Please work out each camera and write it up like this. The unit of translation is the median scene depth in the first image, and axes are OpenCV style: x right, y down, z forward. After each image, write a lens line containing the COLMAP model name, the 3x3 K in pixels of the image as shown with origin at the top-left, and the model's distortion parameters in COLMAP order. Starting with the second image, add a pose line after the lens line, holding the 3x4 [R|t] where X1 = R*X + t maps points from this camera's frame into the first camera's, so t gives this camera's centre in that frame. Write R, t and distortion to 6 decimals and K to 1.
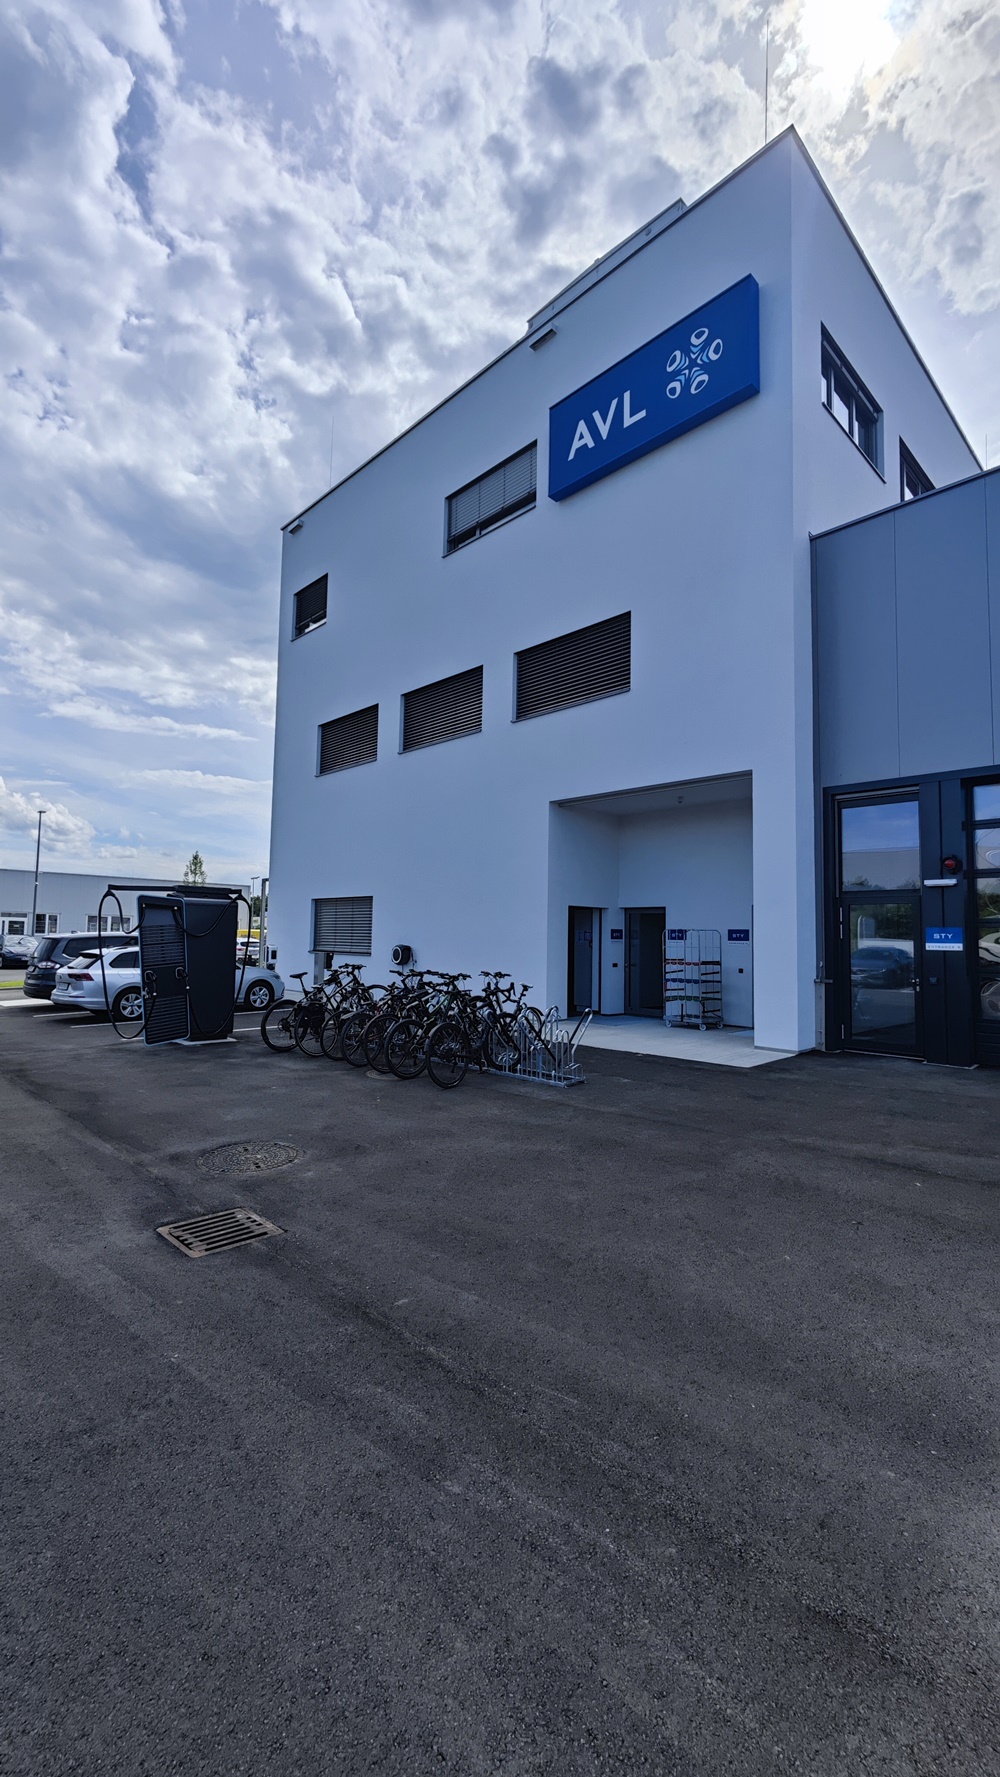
lens RADIAL K [[732.1, 0, 499.2], [0, 732.1, 877.9], [0, 0, 1]] dist [0.004630, -0.000298]
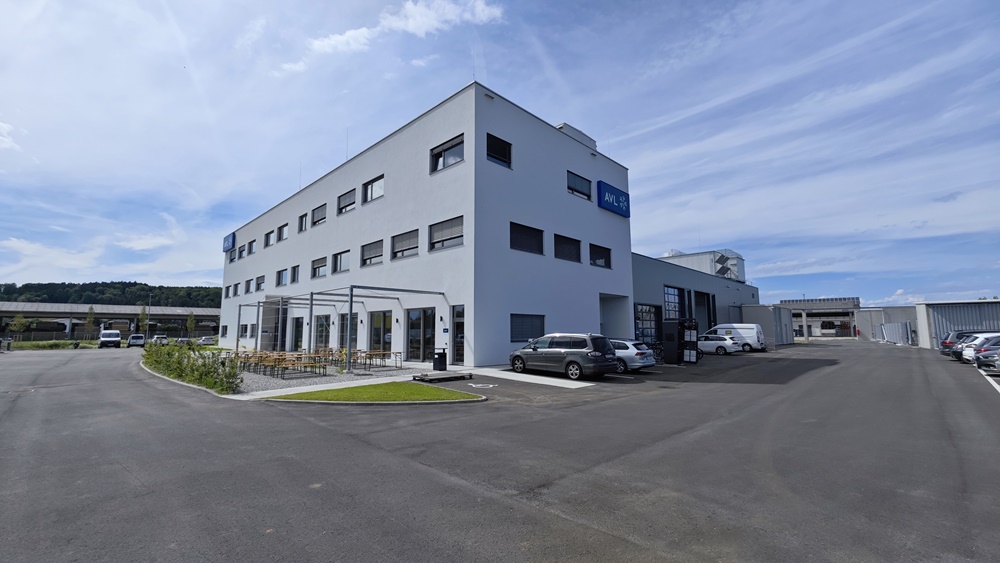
lens RADIAL K [[412.0, 0, 500.3], [0, 412.0, 283.9], [0, 0, 1]] dist [0.004630, -0.000298]
pose [[-0.011629, 0.103809, 0.994529, -1.914316], [-0.075723, 0.991649, -0.104394, 0.095522], [-0.997061, -0.076522, -0.003671, 1.512892]]
